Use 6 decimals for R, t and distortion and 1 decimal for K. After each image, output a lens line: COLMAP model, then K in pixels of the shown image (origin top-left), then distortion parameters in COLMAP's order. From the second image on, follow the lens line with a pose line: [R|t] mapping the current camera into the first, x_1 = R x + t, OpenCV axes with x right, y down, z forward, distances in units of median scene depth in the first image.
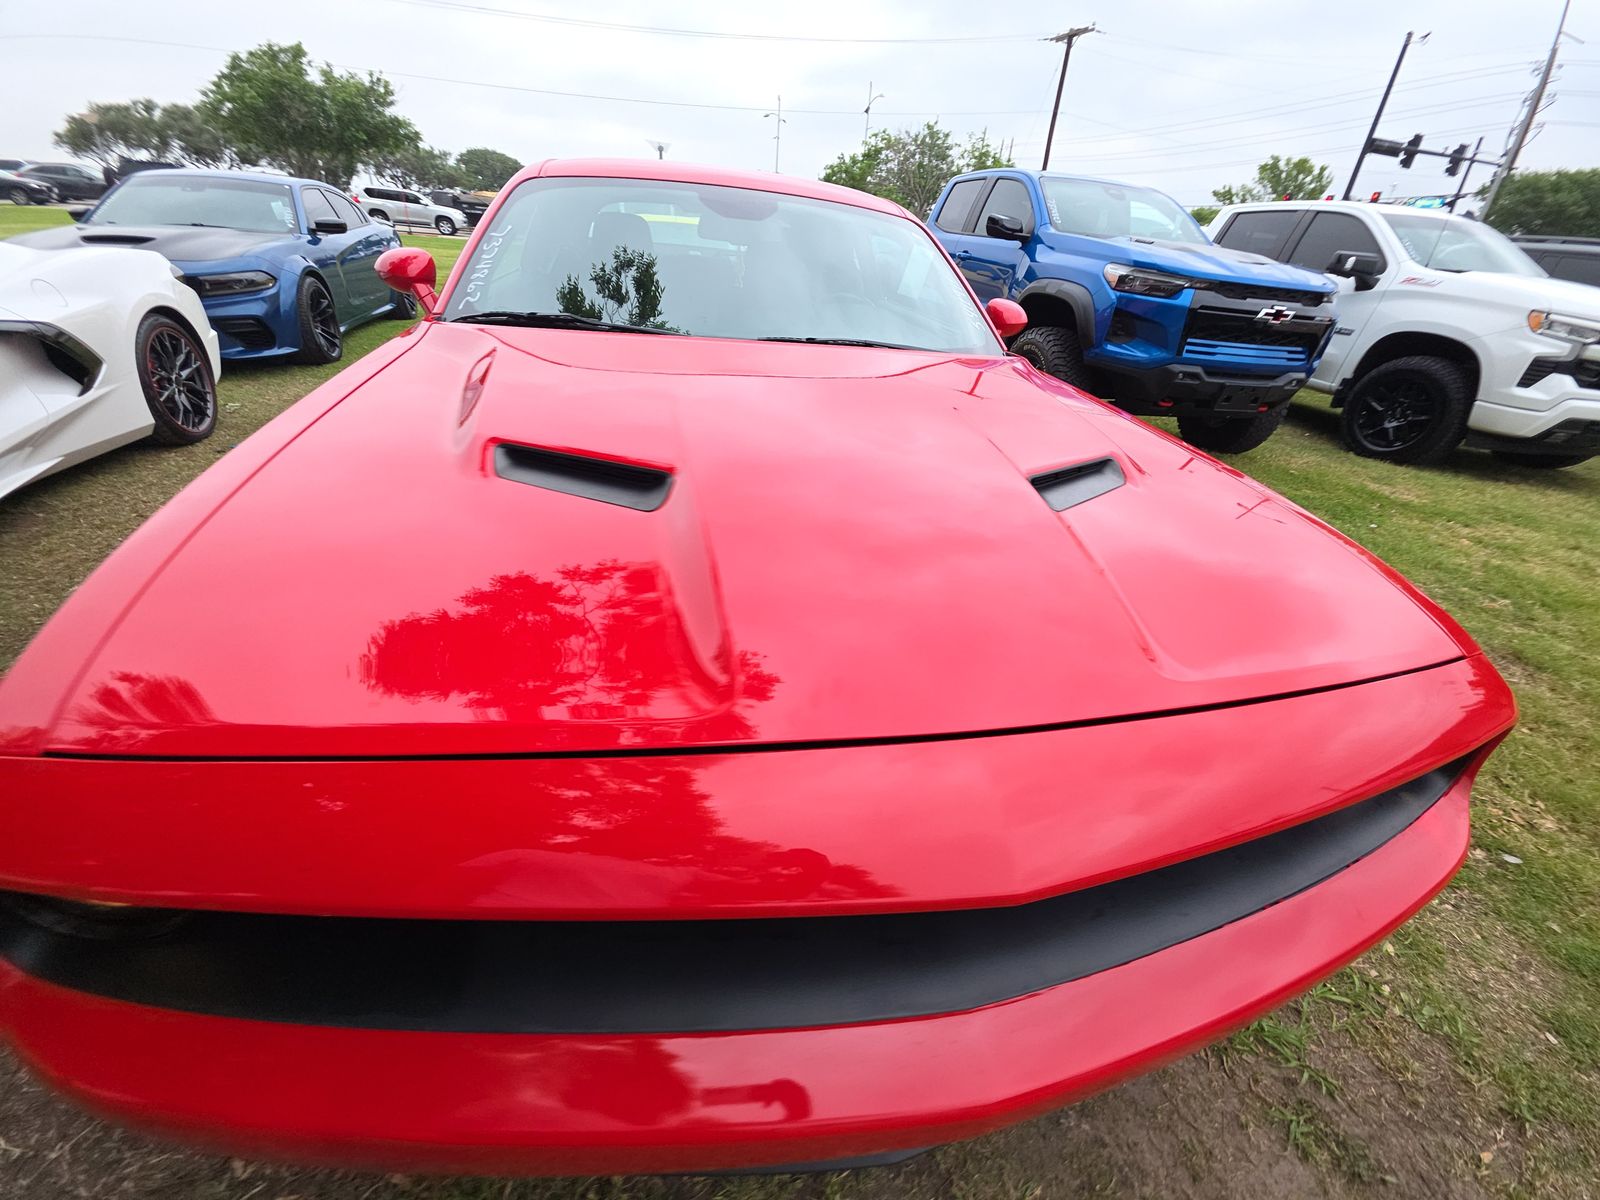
lens RADIAL K [[638.3, 0, 801.0], [0, 638.3, 589.4], [0, 0, 1]] dist [0.001345, -0.007054]
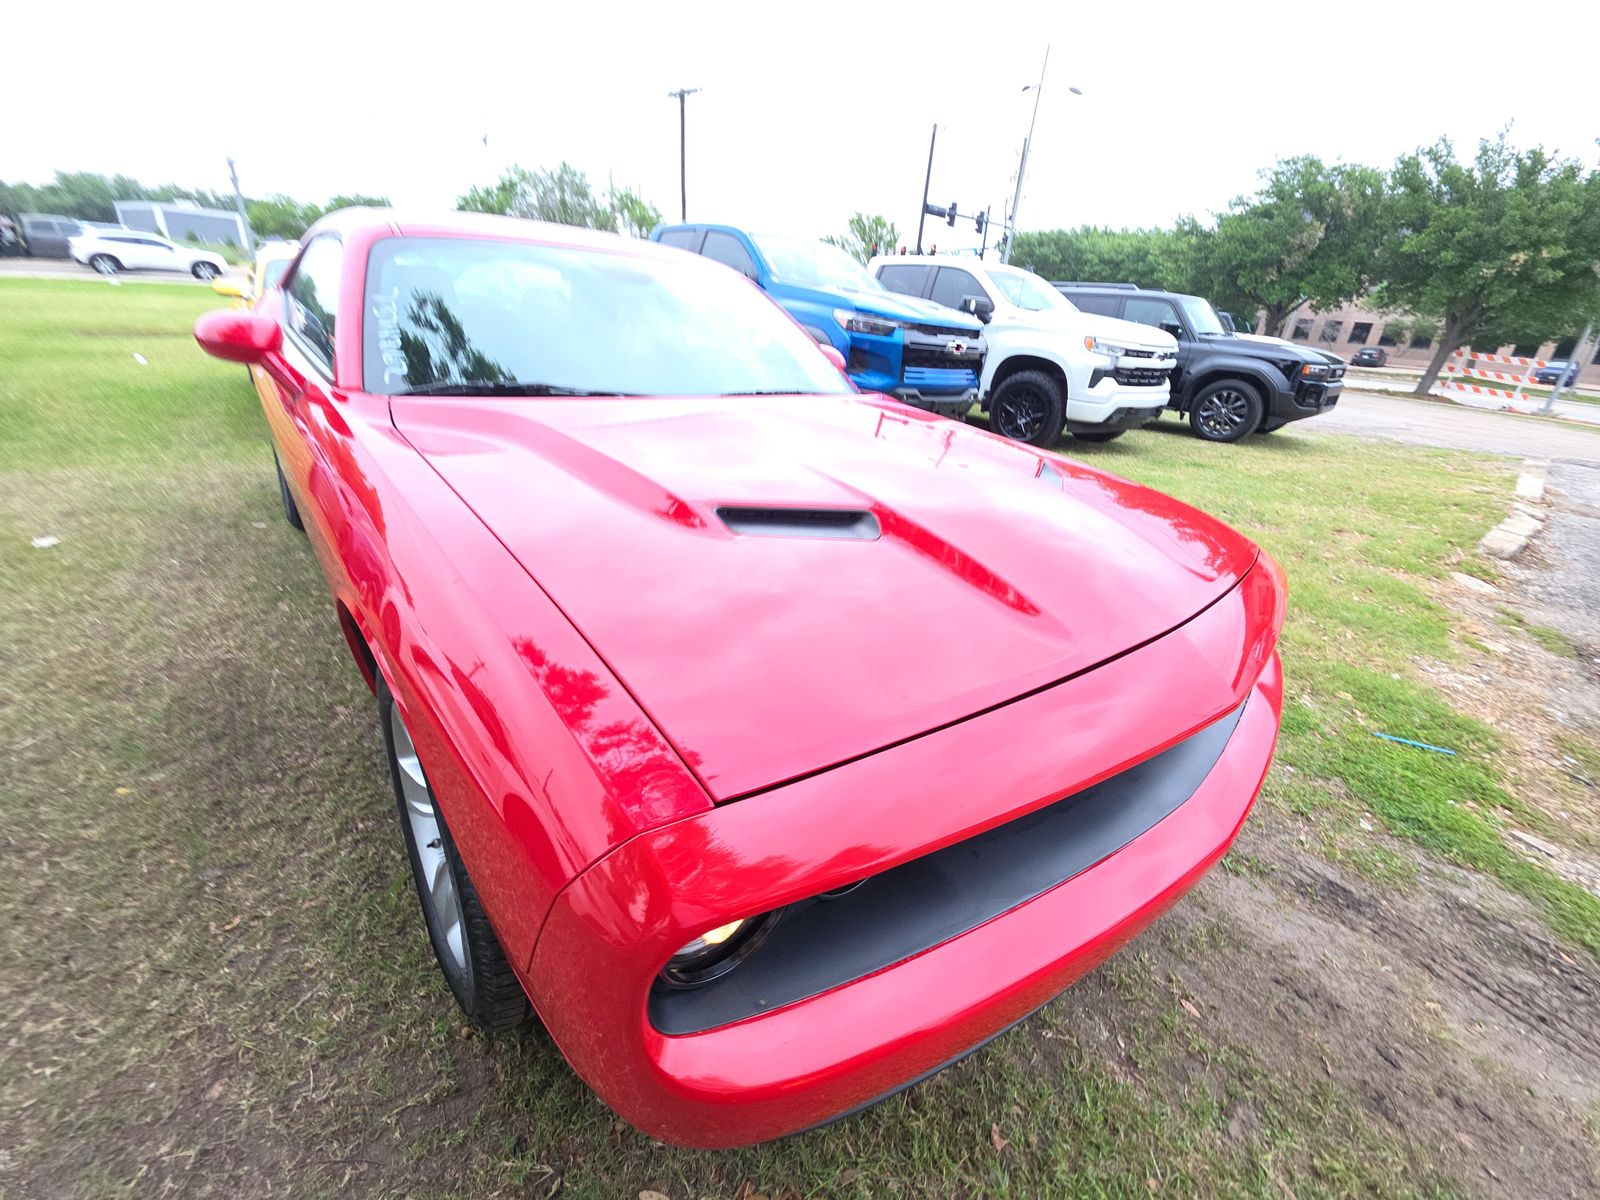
lens RADIAL K [[649.8, 0, 802.4], [0, 649.8, 592.6], [0, 0, 1]] dist [-0.001182, -0.008213]
pose [[0.874984, -0.196140, 0.442642, -0.171341], [0.215508, 0.976479, 0.006688, -0.011688], [-0.433543, 0.089541, 0.896673, -0.012941]]
